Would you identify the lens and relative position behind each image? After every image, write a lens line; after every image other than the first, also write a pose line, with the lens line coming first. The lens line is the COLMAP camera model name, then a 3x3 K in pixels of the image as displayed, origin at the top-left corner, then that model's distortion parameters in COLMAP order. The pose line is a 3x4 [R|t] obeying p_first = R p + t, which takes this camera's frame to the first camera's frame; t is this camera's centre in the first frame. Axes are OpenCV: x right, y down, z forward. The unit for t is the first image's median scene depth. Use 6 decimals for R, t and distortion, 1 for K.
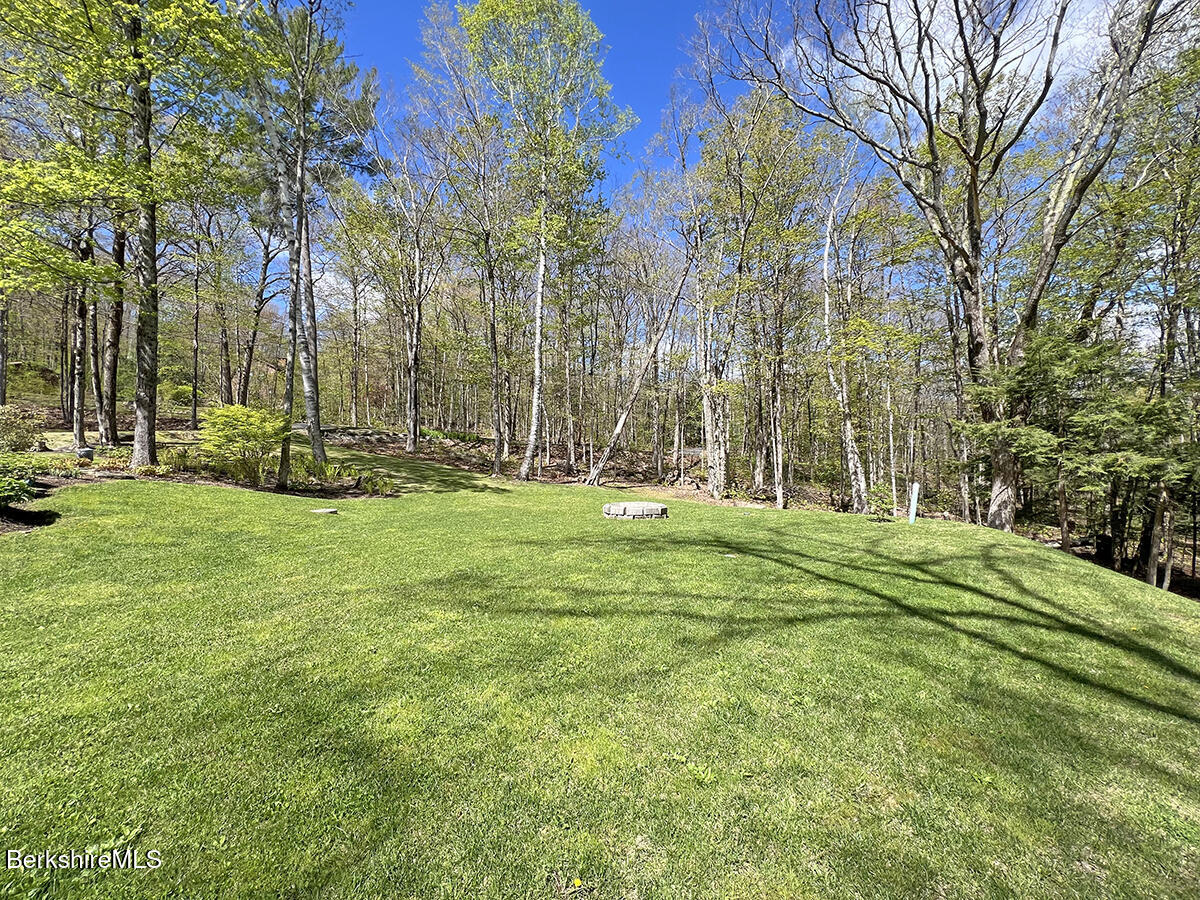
lens RADIAL K [[481.9, 0, 595.5], [0, 481.9, 453.4], [0, 0, 1]] dist [-0.002178, 0.000507]
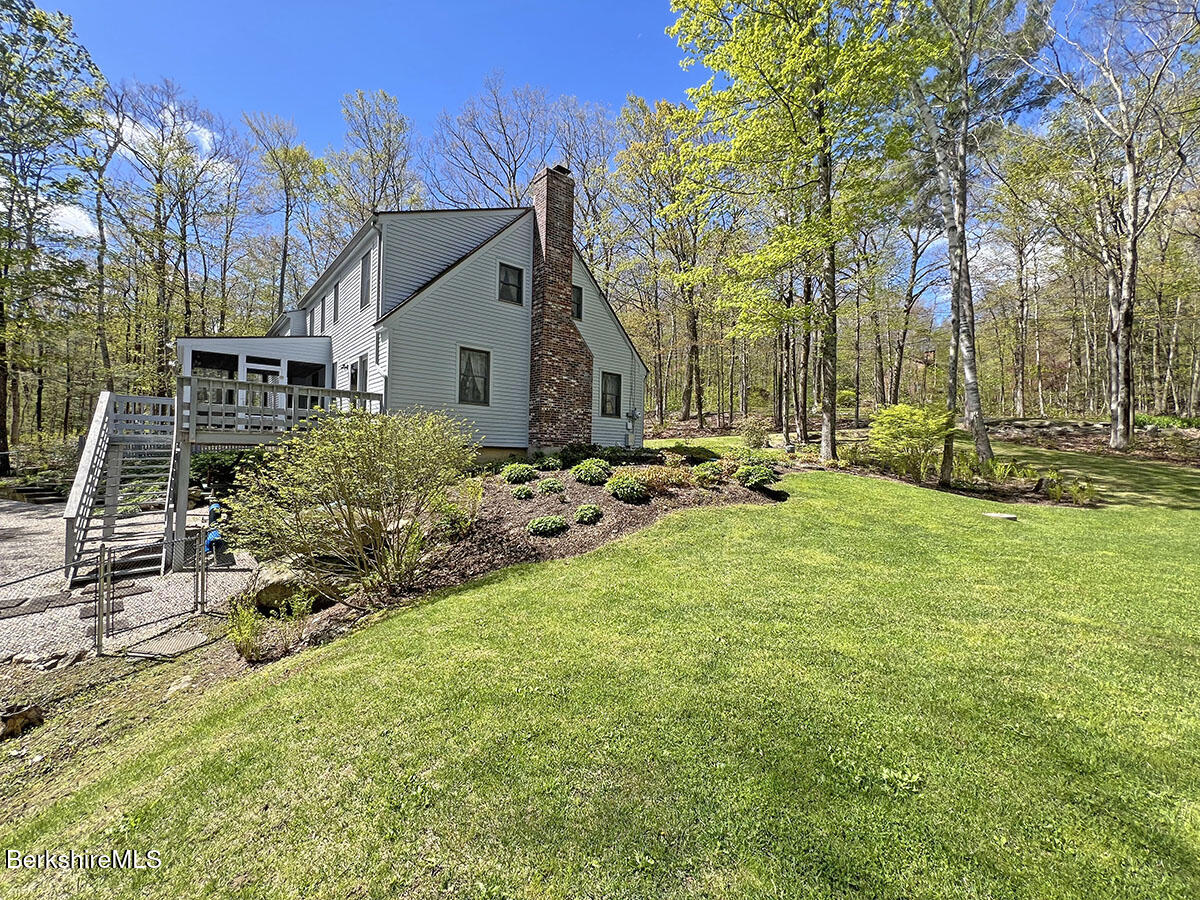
lens RADIAL K [[481.9, 0, 597.1], [0, 481.9, 449.9], [0, 0, 1]] dist [-0.002178, 0.000507]
pose [[0.378721, 0.005076, -0.925497, -0.014916], [-0.002280, 0.999987, 0.004552, -0.002888], [0.925508, 0.000386, 0.378728, -0.017568]]
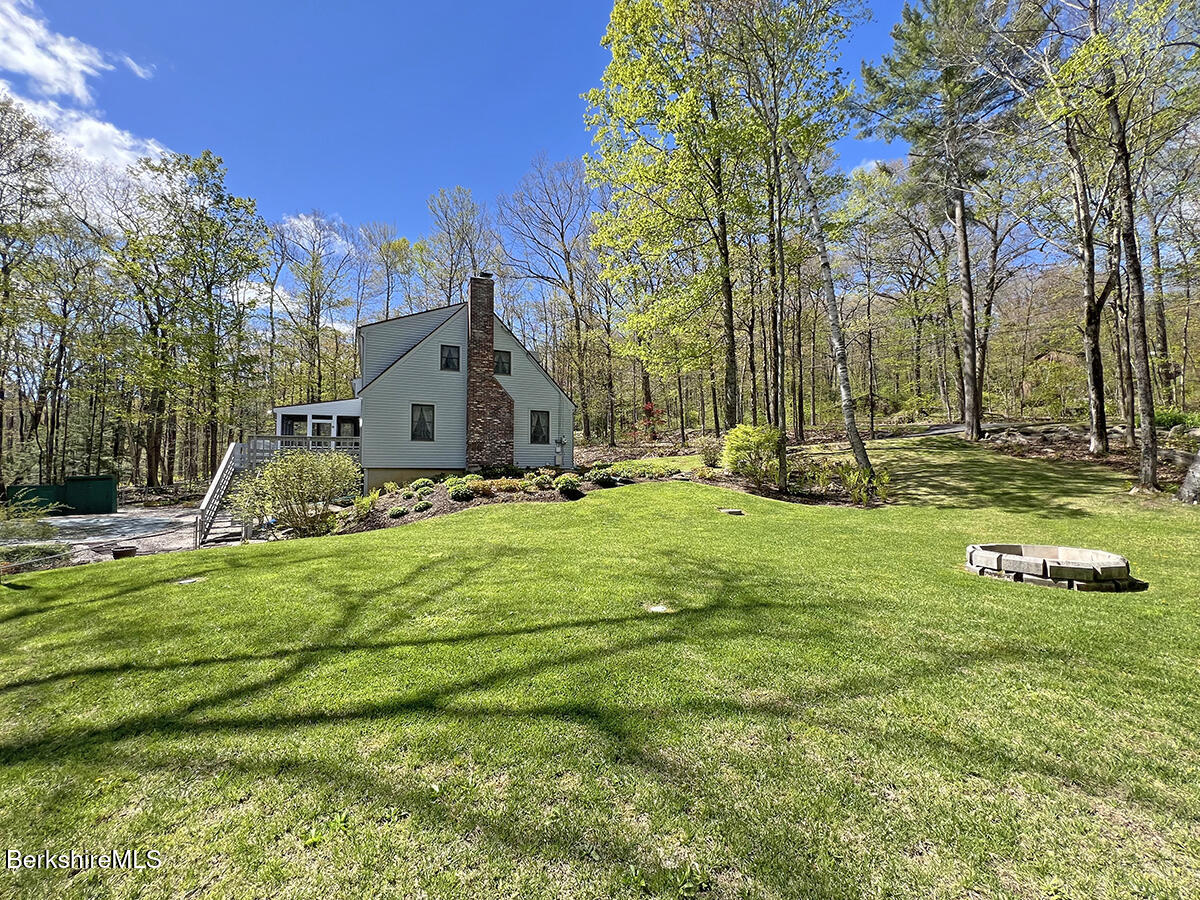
lens RADIAL K [[481.9, 0, 597.2], [0, 481.9, 453.2], [0, 0, 1]] dist [-0.002178, 0.000507]
pose [[0.112746, -0.040533, -0.992797, 0.267029], [0.020764, 0.999046, -0.038430, 0.007855], [0.993407, -0.016282, 0.113481, 0.252158]]
